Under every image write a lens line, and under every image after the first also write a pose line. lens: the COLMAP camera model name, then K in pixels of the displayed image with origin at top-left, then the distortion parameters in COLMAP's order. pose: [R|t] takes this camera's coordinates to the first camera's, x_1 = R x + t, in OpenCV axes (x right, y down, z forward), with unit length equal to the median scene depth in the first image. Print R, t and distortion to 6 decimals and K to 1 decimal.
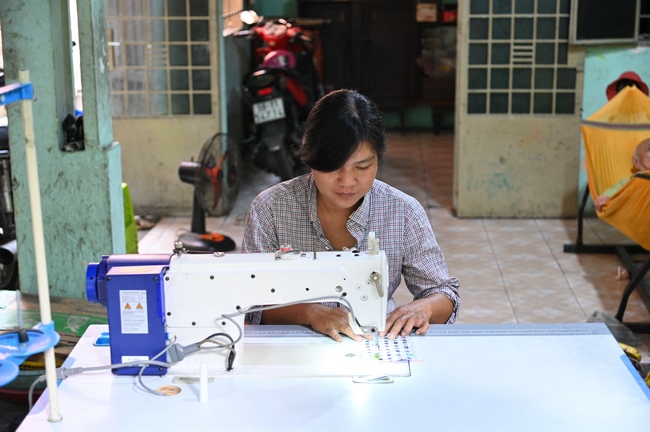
lens RADIAL K [[1098.1, 0, 325.0], [0, 1098.1, 216.0], [0, 0, 1]] dist [0.010736, 0.055946]
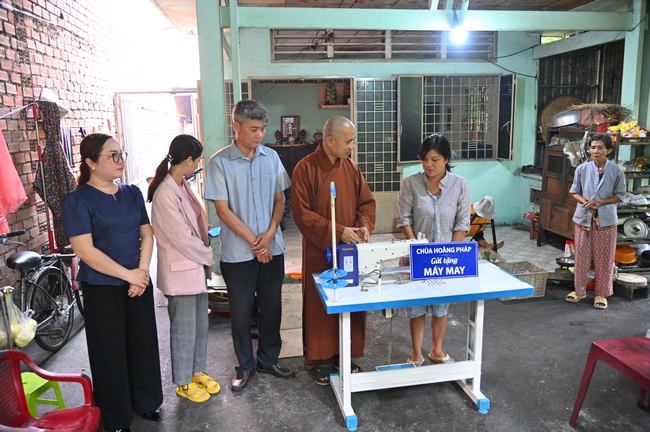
lens RADIAL K [[506.7, 0, 325.0], [0, 506.7, 216.0], [0, 0, 1]] dist [-0.048545, -0.000873]
pose [[0.981056, -0.049199, 0.187370, -0.165417], [0.058384, 0.997332, -0.043818, 0.005682], [-0.184715, 0.053928, 0.981312, -0.102324]]
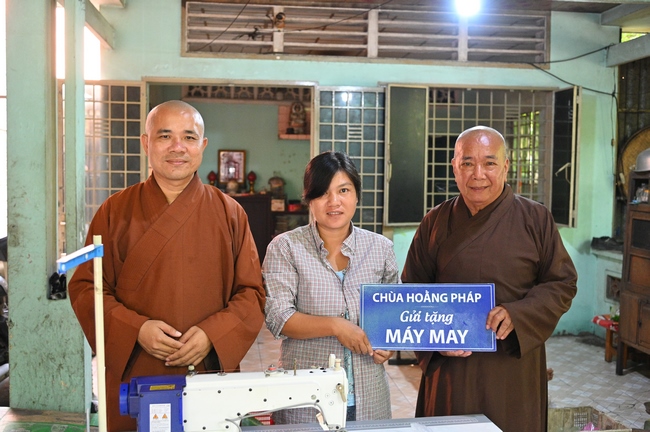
lens RADIAL K [[731.7, 0, 325.0], [0, 731.7, 216.0], [0, 0, 1]] dist [-0.027226, 0.036856]
pose [[0.981672, 0.009278, 0.190350, -0.051779], [0.023304, 0.985475, -0.168217, -0.000709], [-0.189146, 0.169570, 0.967197, 0.030265]]
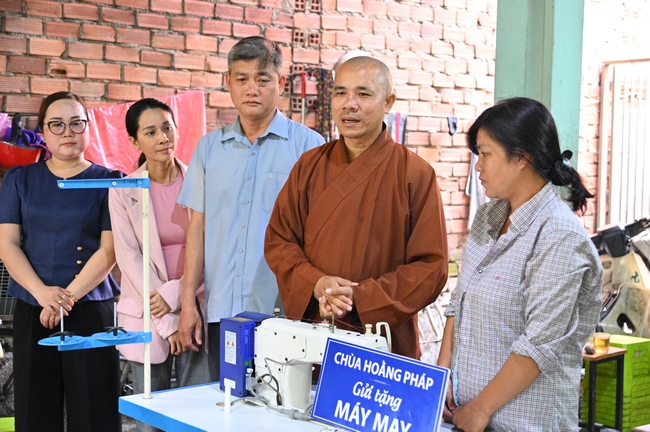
lens RADIAL K [[1033.2, 0, 325.0], [0, 1033.2, 216.0], [0, 0, 1]] dist [0.164883, -0.009195]
pose [[0.679727, 0.070798, -0.730041, 0.310911], [-0.197372, 0.976272, -0.089092, 0.005257], [0.706411, 0.204648, 0.677572, 0.044097]]
